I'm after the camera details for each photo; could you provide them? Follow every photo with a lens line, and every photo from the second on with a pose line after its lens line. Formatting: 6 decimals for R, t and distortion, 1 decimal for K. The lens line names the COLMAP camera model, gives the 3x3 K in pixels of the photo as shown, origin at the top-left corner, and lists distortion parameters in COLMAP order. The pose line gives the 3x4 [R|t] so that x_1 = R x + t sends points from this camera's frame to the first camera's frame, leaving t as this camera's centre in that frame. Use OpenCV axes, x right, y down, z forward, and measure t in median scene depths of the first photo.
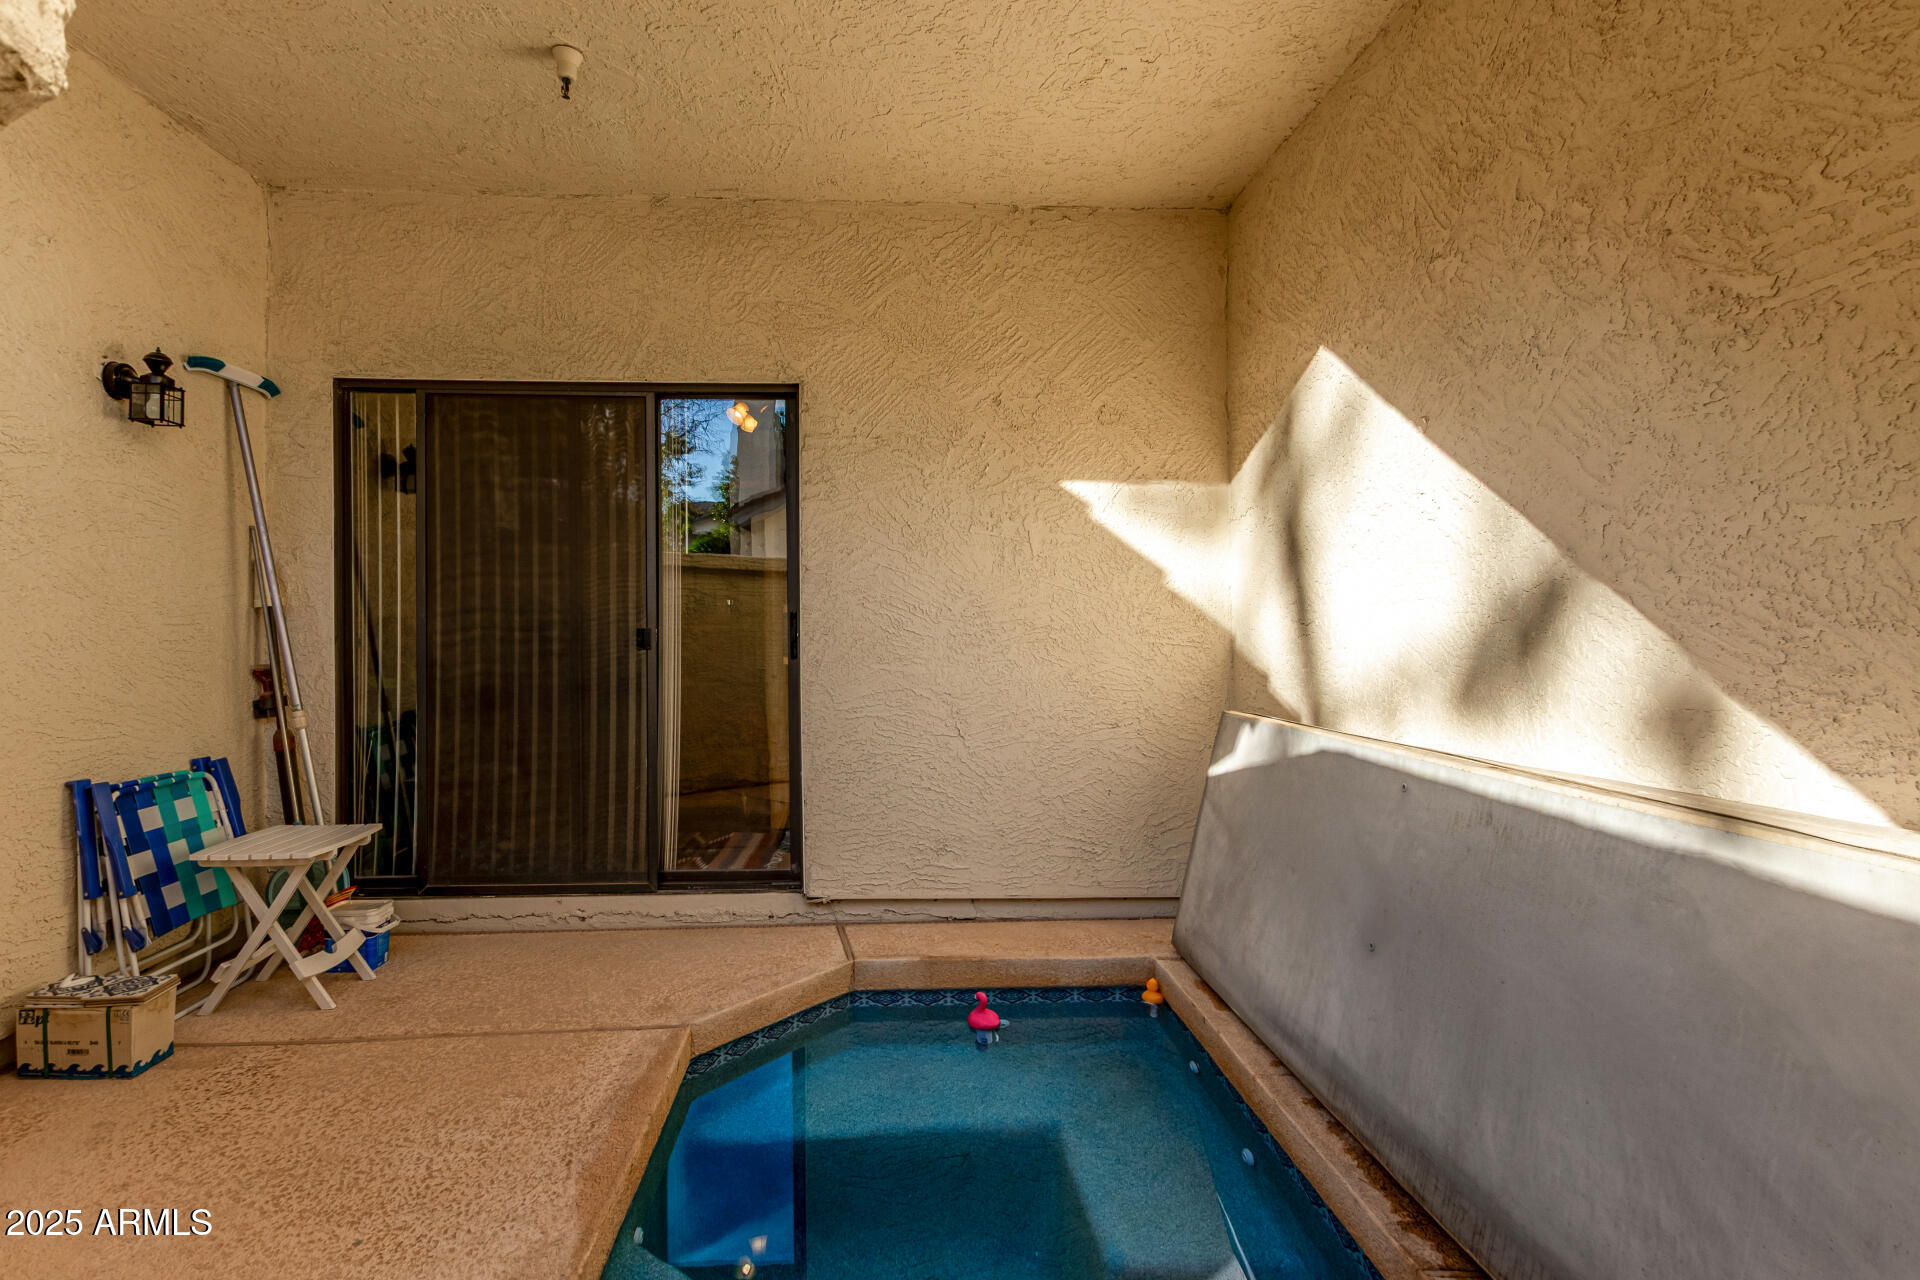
lens RADIAL K [[919.3, 0, 966.5], [0, 919.3, 665.6], [0, 0, 1]] dist [0.015855, -0.005674]
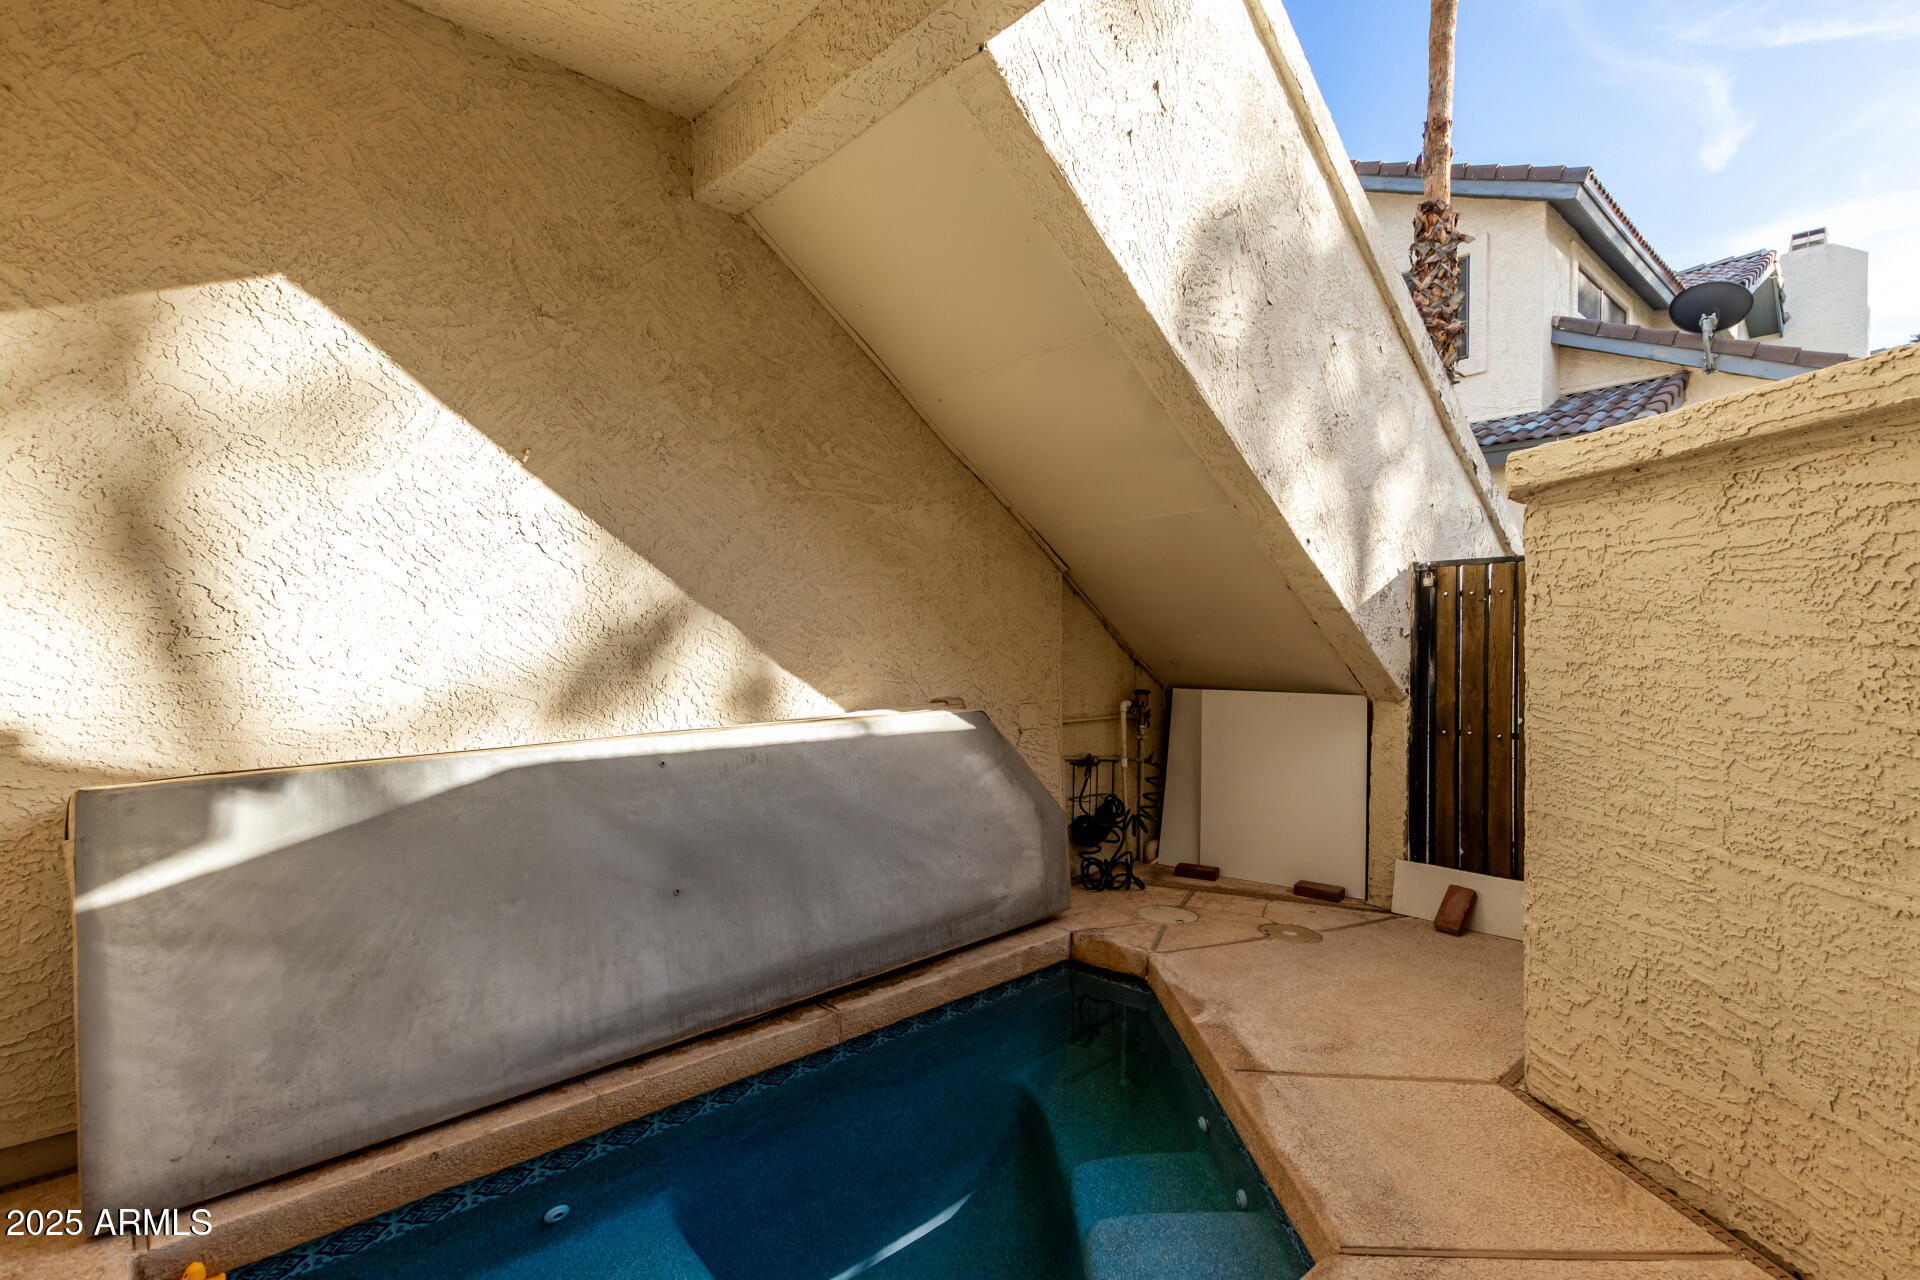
lens RADIAL K [[919.3, 0, 966.5], [0, 919.3, 665.6], [0, 0, 1]] dist [0.015855, -0.005674]
pose [[-0.599670, -0.036557, 0.799412, -0.926836], [0.034137, 0.996878, 0.071194, -0.095679], [-0.799519, 0.069982, -0.596550, 1.653498]]
